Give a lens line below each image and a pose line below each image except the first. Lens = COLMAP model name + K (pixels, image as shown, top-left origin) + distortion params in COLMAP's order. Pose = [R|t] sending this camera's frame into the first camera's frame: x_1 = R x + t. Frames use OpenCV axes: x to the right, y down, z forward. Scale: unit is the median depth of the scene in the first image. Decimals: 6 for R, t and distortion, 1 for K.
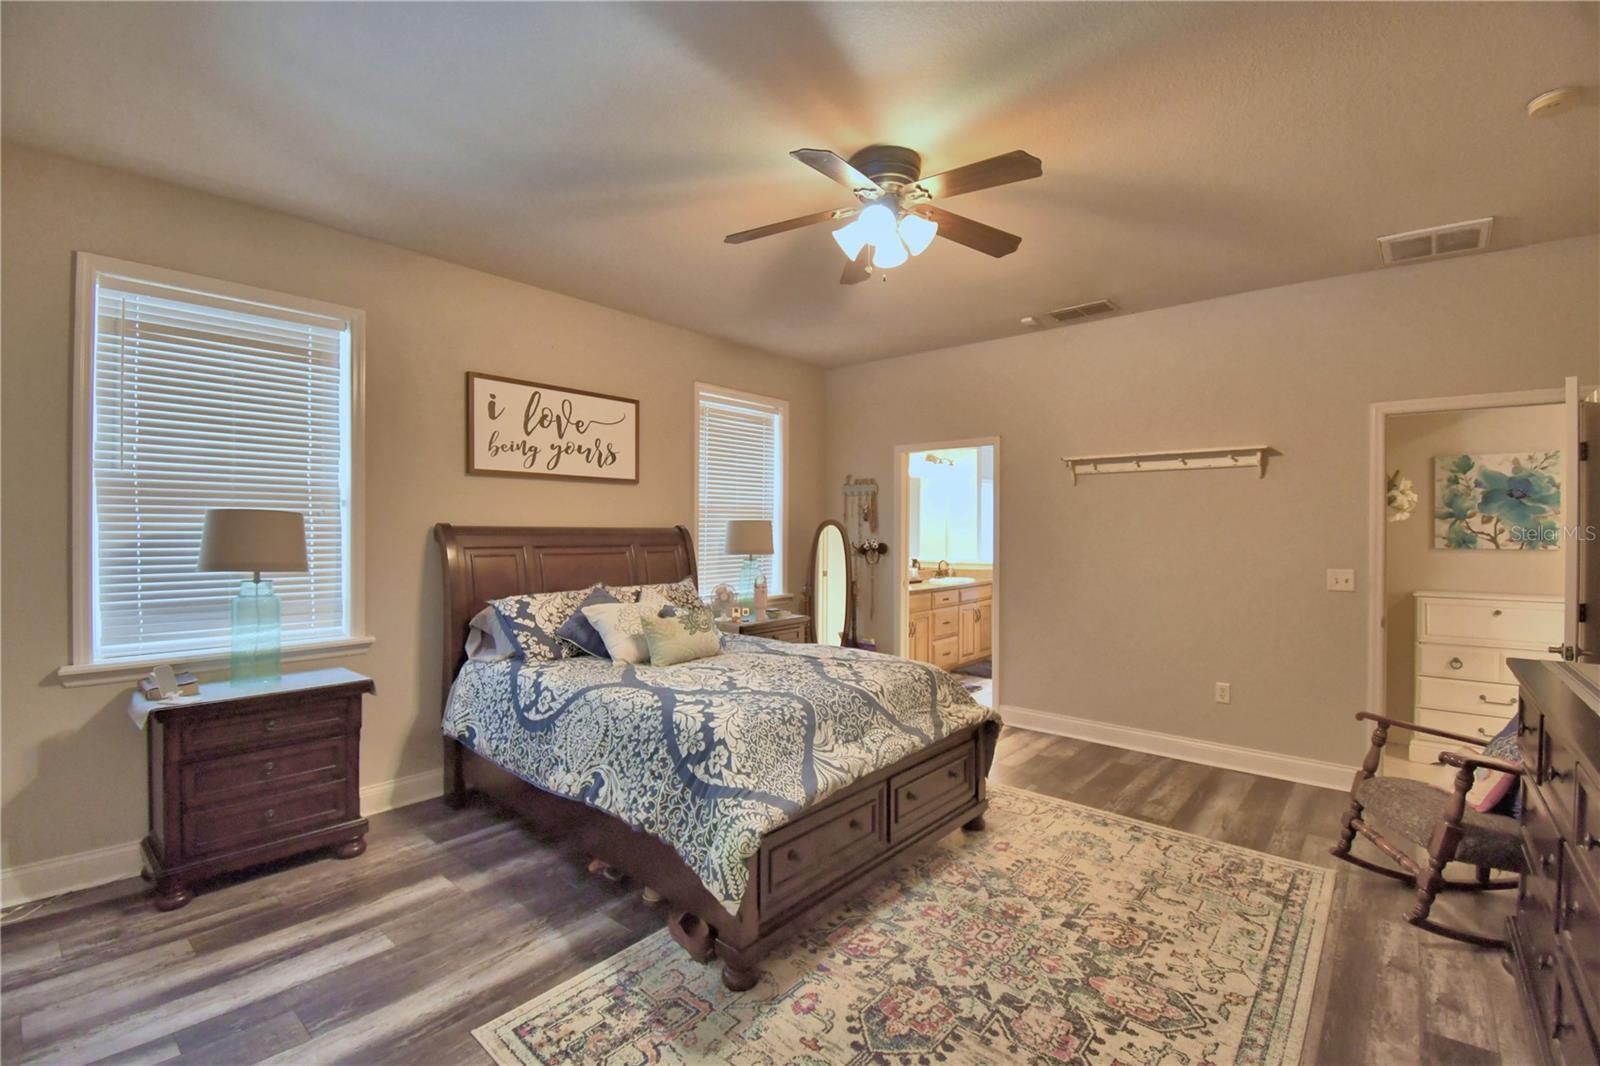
lens RADIAL K [[660.9, 0, 751.9], [0, 660.9, 530.1], [0, 0, 1]] dist [0.021713, -0.022823]
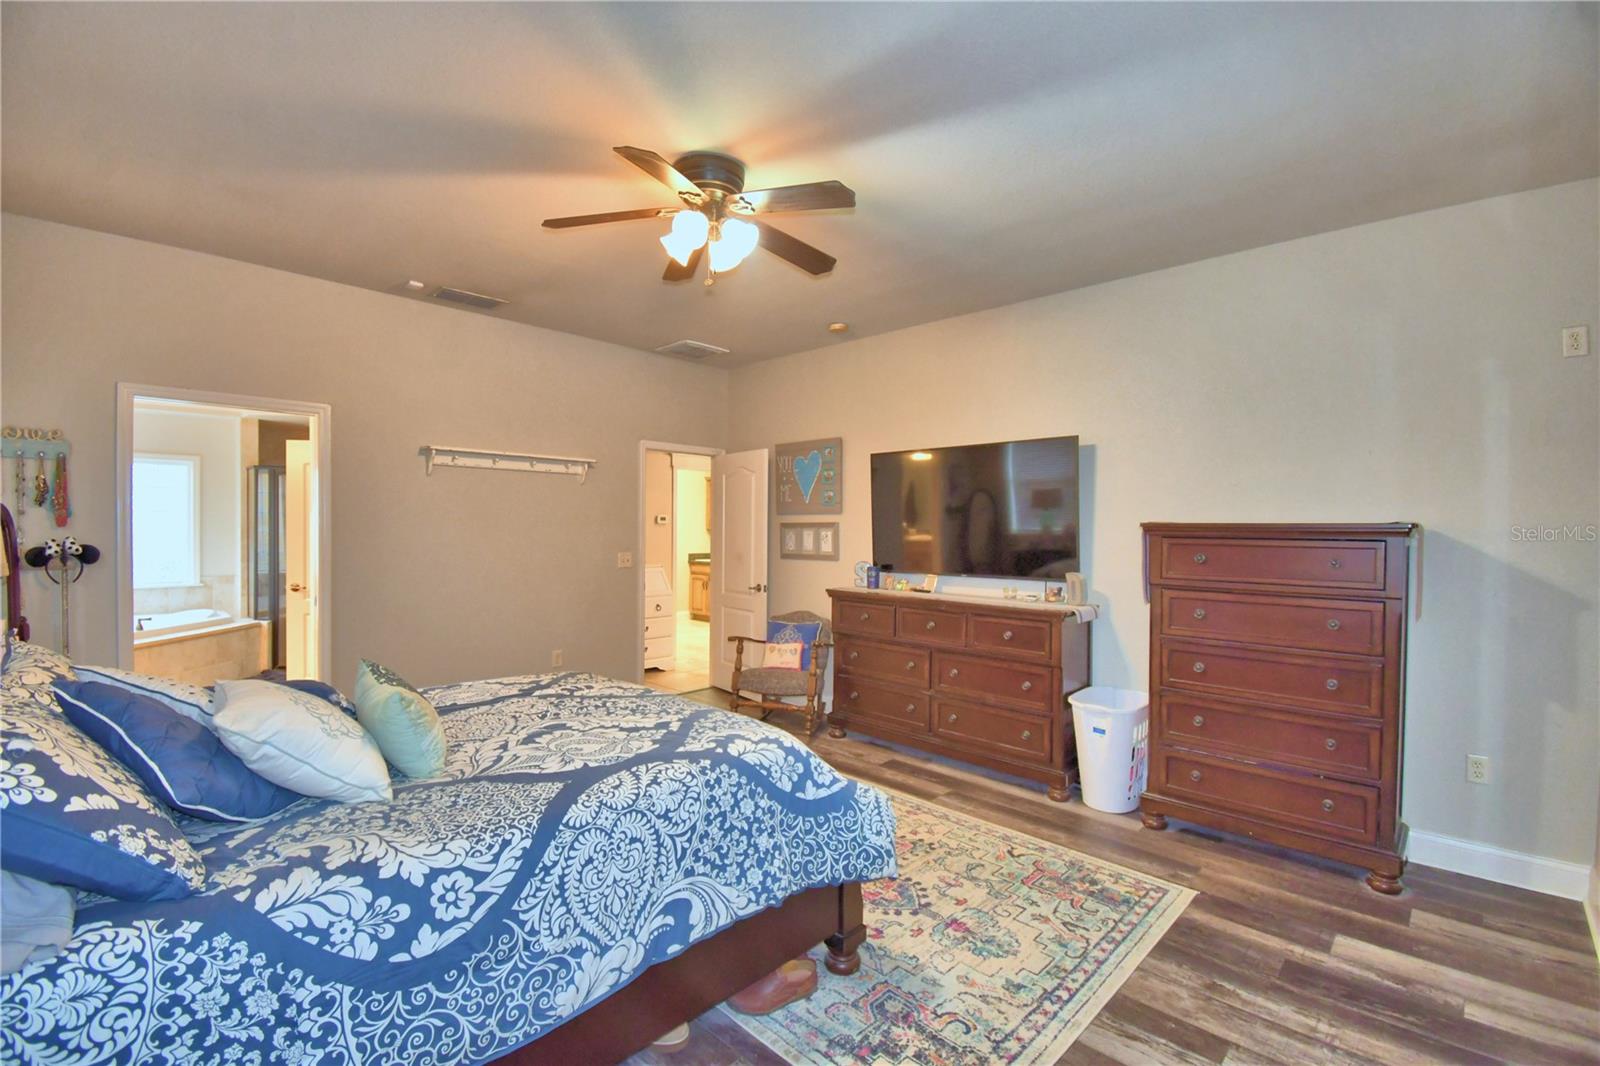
lens RADIAL K [[697.1, 0, 794.6], [0, 697.1, 533.9], [0, 0, 1]] dist [0.022276, -0.028207]
pose [[0.055146, -0.014170, 0.998378, -0.859056], [-0.009233, 0.999849, 0.014701, -0.009555], [-0.998436, -0.010029, 0.055007, 0.793517]]
